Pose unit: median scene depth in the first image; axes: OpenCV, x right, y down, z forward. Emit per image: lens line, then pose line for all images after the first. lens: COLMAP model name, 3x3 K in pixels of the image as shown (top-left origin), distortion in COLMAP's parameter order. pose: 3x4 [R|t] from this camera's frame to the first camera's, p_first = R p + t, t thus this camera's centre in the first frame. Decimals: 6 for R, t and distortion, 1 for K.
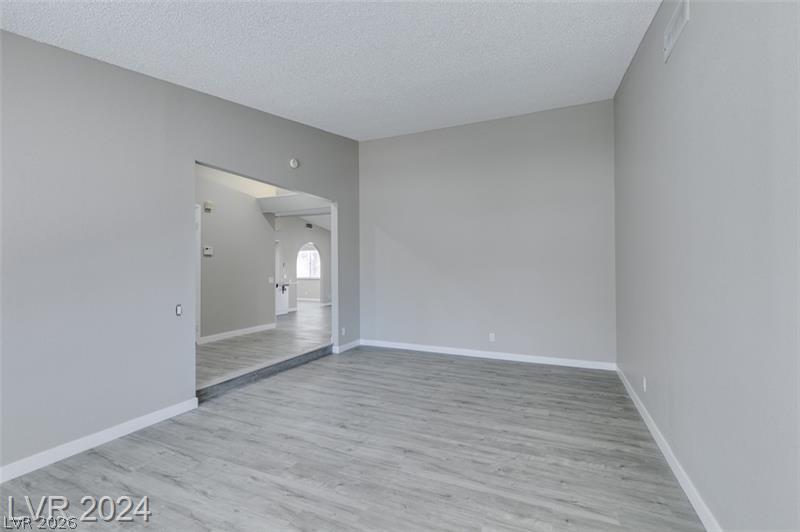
lens RADIAL K [[349.6, 0, 400.0], [0, 349.6, 266.0], [0, 0, 1]] dist [0.000616, -0.000172]
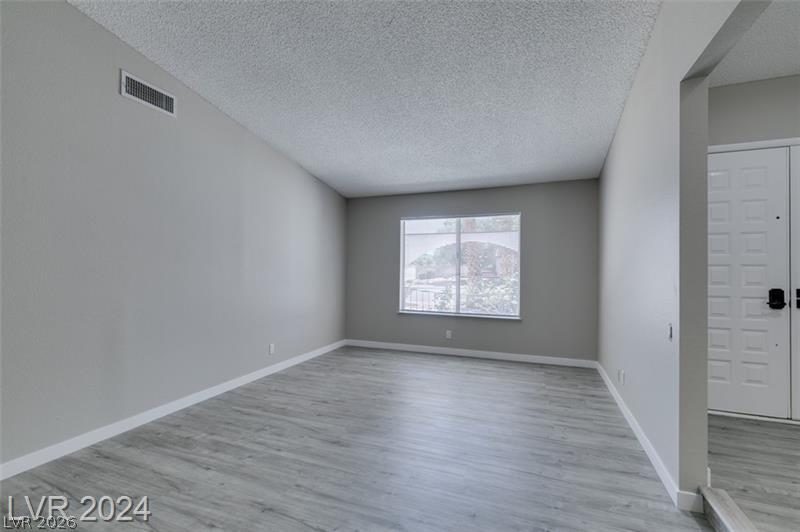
lens RADIAL K [[361.1, 0, 402.4], [0, 361.1, 270.5], [0, 0, 1]] dist [0.005673, -0.000889]
pose [[-0.998898, -0.000704, -0.046919, -0.116335], [-0.000491, 0.999990, -0.004541, 0.017281], [0.046921, -0.004513, -0.998888, 1.937061]]
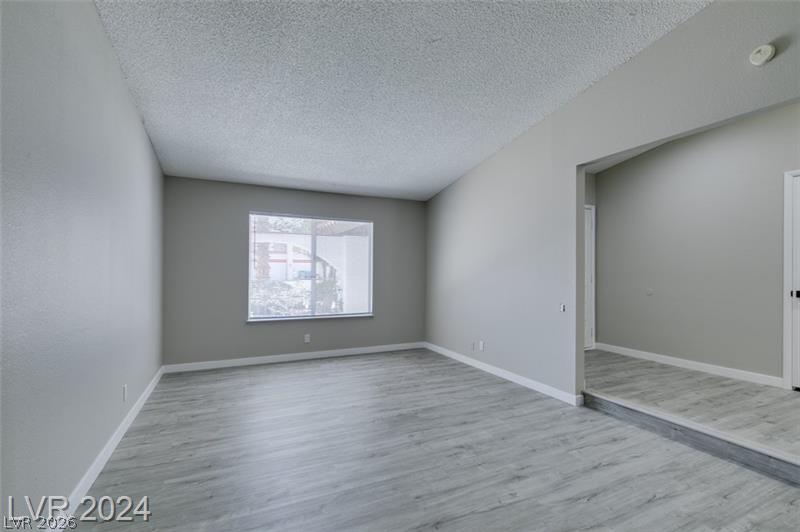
lens RADIAL K [[361.1, 0, 402.4], [0, 361.1, 270.5], [0, 0, 1]] dist [0.005673, -0.000889]
pose [[-0.643784, -0.004292, -0.765196, 0.691899], [0.003060, 0.999962, -0.008183, 0.015906], [0.765202, -0.007609, -0.643746, 1.592746]]
